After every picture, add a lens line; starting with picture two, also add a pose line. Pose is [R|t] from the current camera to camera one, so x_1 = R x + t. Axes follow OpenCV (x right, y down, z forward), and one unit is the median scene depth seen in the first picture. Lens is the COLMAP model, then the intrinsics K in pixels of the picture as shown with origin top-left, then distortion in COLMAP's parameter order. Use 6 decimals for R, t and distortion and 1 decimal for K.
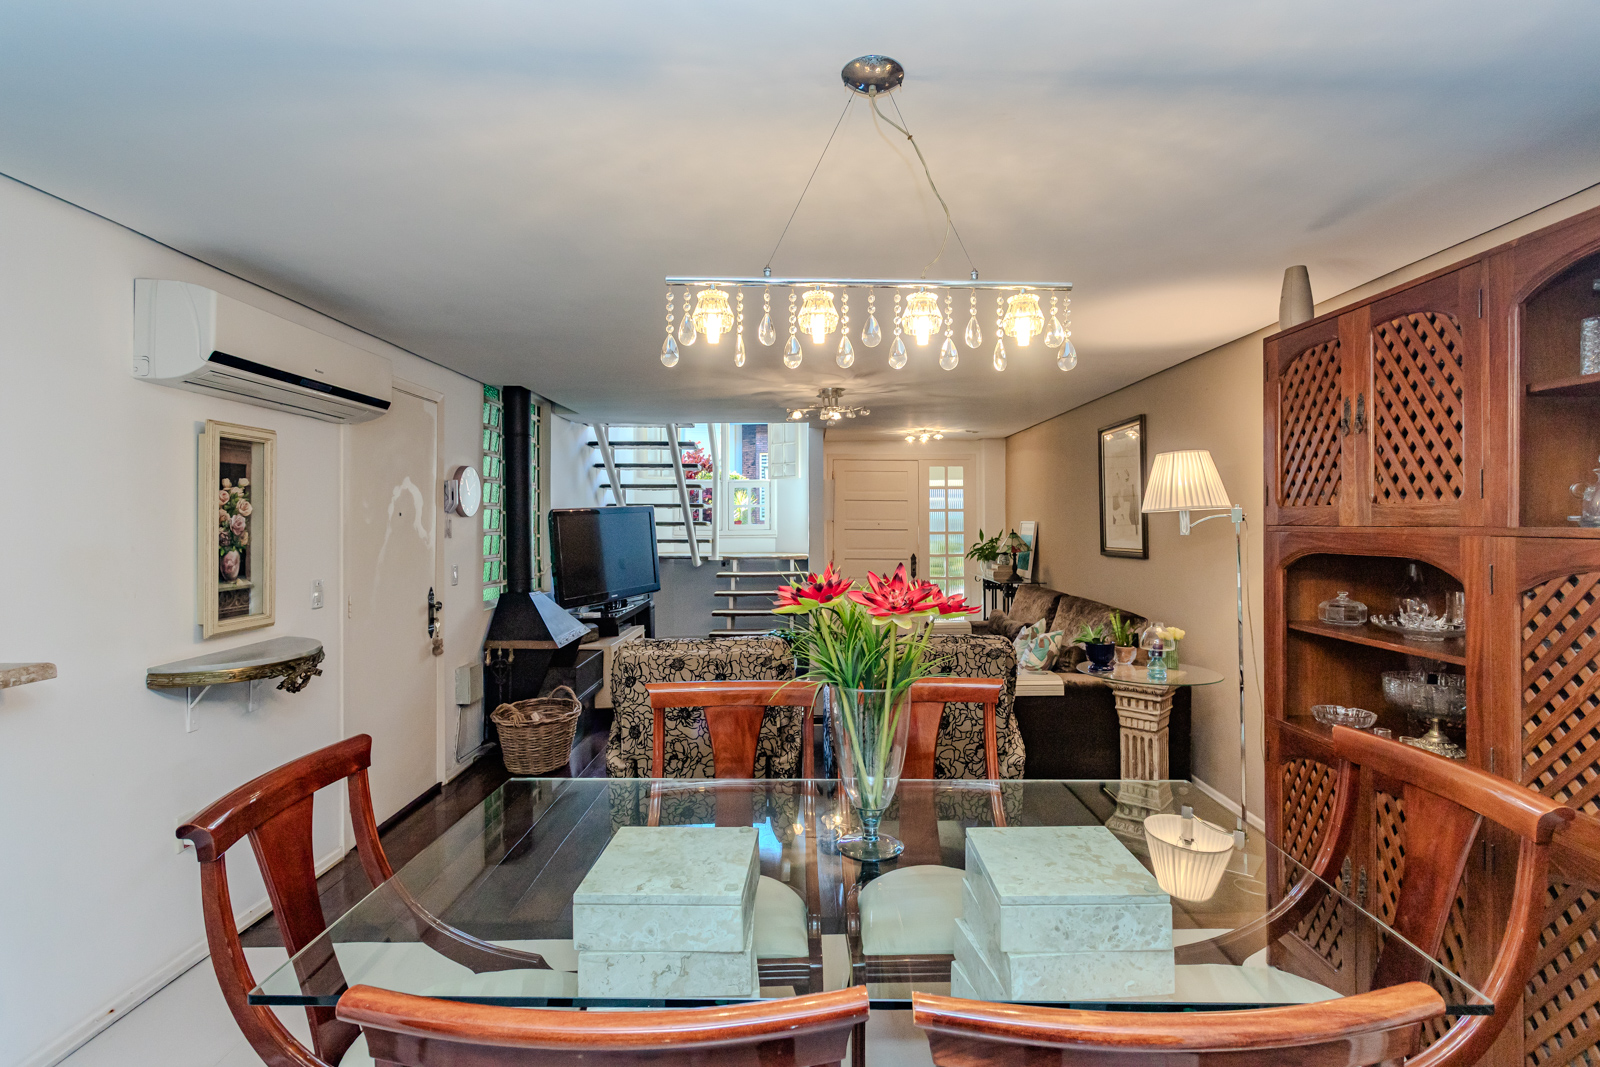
lens RADIAL K [[757.2, 0, 803.3], [0, 757.2, 530.2], [0, 0, 1]] dist [0.001691, 0.000600]
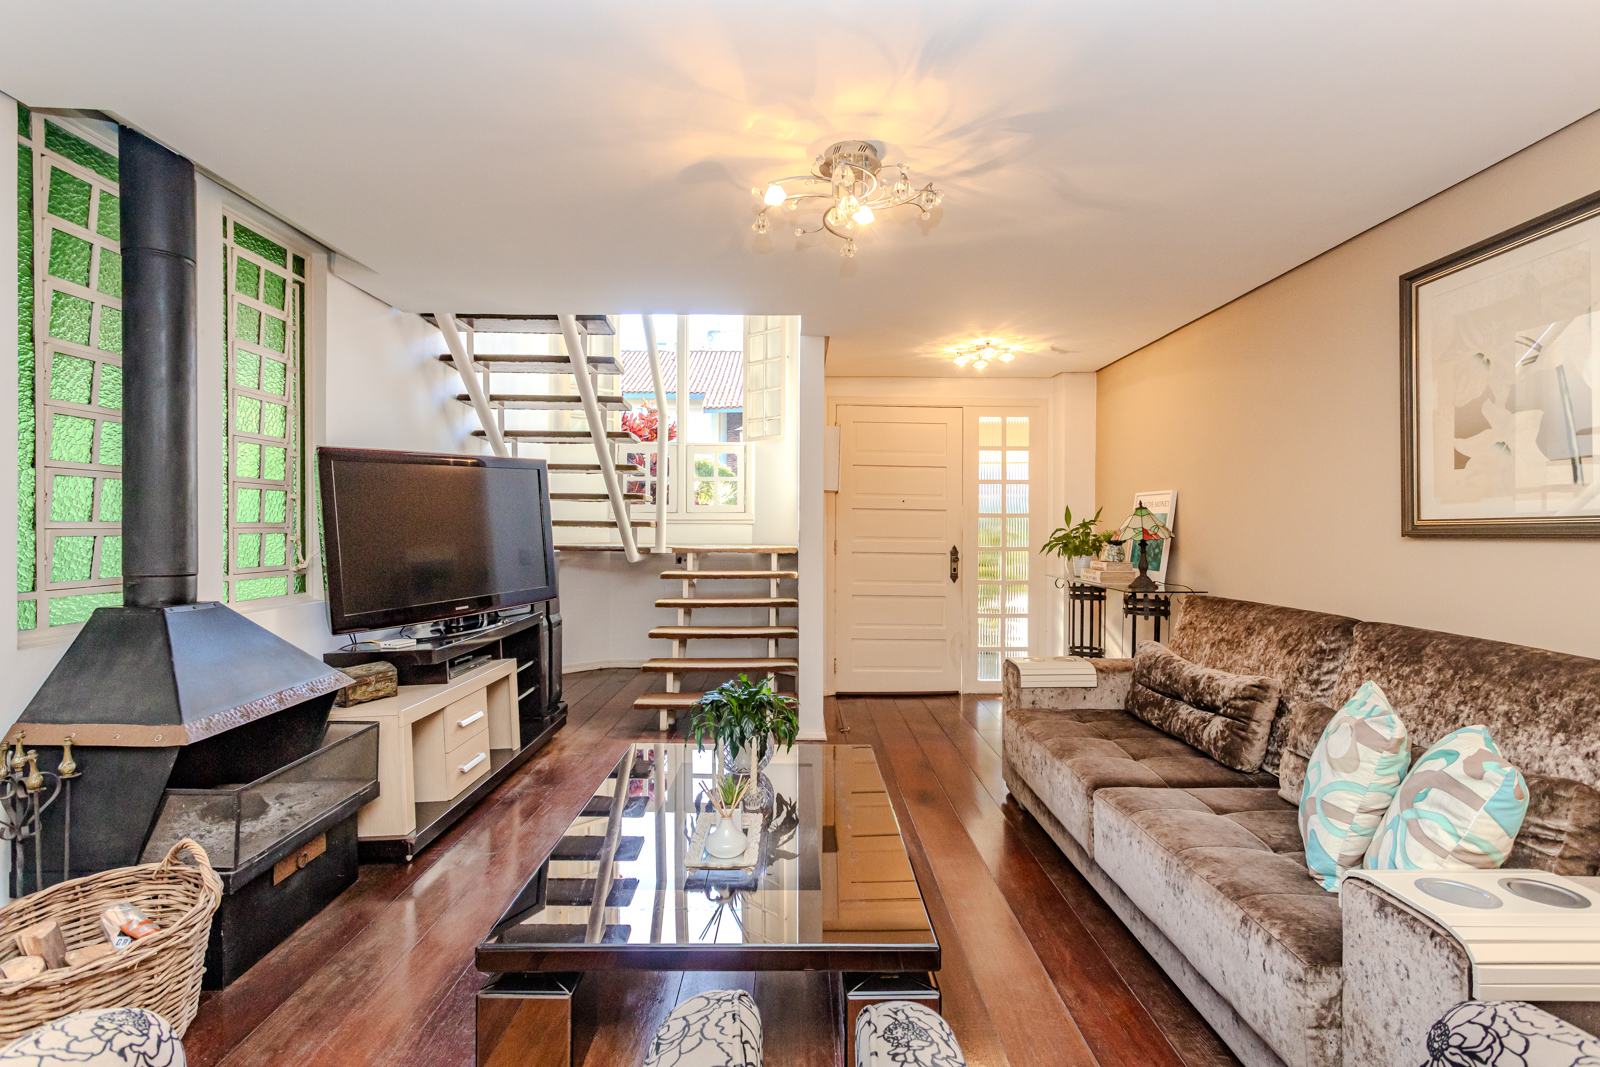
lens RADIAL K [[757.2, 0, 803.3], [0, 757.2, 530.2], [0, 0, 1]] dist [0.001691, 0.000600]
pose [[0.999859, 0.008839, 0.014302, 0.001558], [-0.008758, 0.999945, -0.005743, 0.024307], [-0.014352, 0.005617, 0.999881, 0.358290]]
